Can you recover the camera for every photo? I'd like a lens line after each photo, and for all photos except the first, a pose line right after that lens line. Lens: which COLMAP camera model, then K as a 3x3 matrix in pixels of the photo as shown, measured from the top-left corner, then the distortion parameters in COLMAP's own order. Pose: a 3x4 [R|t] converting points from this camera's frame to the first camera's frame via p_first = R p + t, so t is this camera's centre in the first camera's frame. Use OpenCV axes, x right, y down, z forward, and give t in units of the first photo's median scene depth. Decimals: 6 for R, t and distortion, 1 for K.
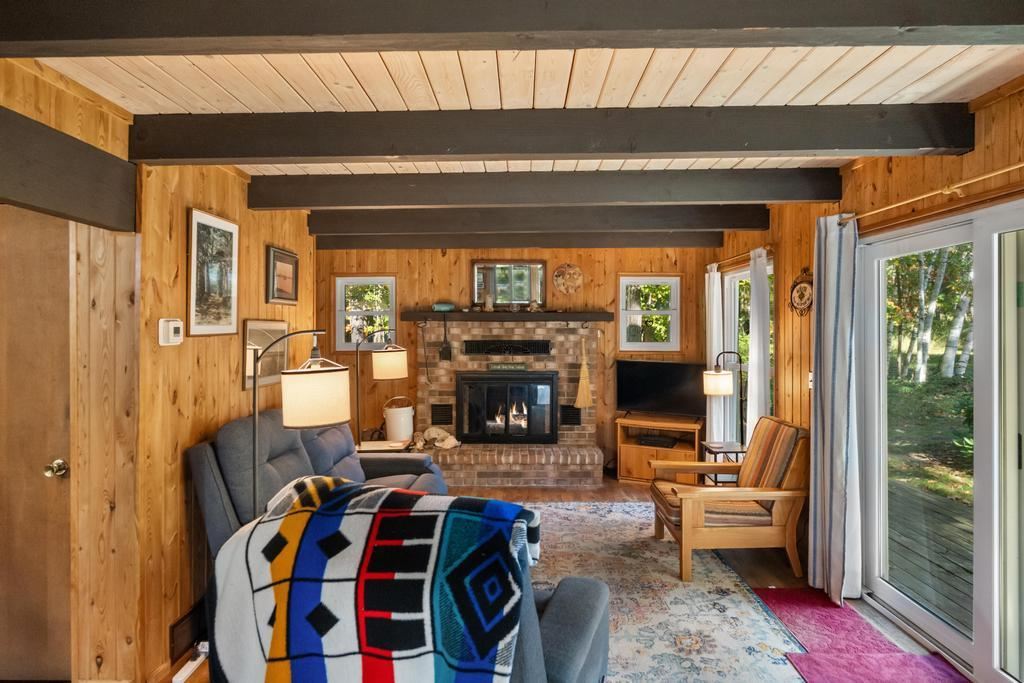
lens RADIAL K [[548.1, 0, 506.6], [0, 548.1, 323.0], [0, 0, 1]] dist [0.001303, 0.000716]
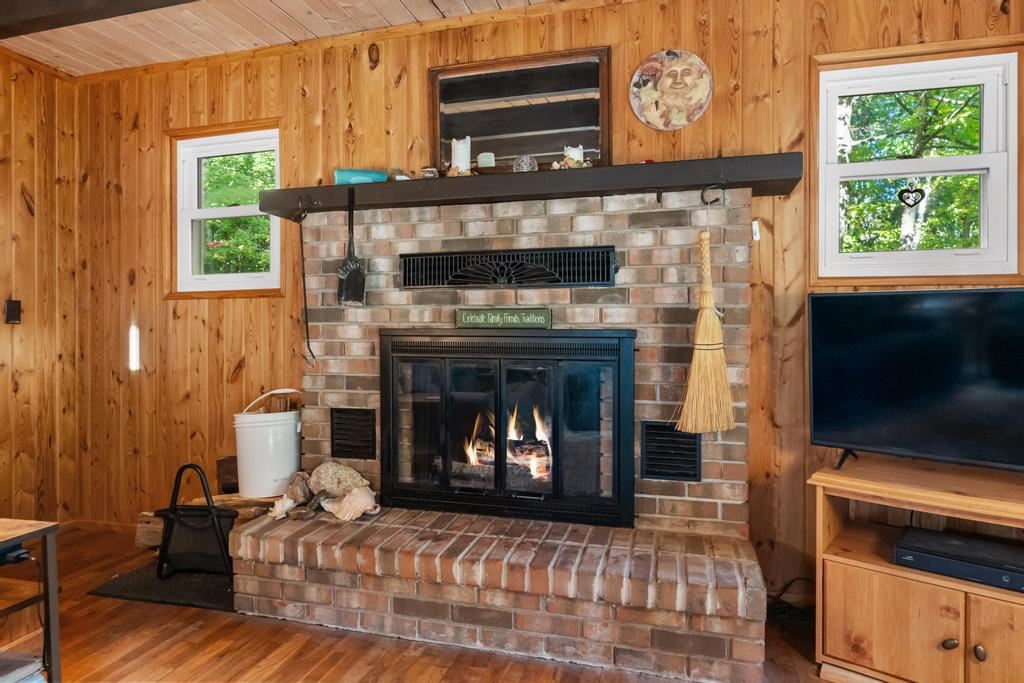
lens RADIAL K [[625.5, 0, 493.0], [0, 625.5, 320.5], [0, 0, 1]] dist [-0.000313, 0.002348]
pose [[0.967311, -0.000258, -0.253594, 0.107723], [0.001330, 0.999991, 0.004053, 0.079902], [0.253590, -0.004258, 0.967302, 0.570679]]
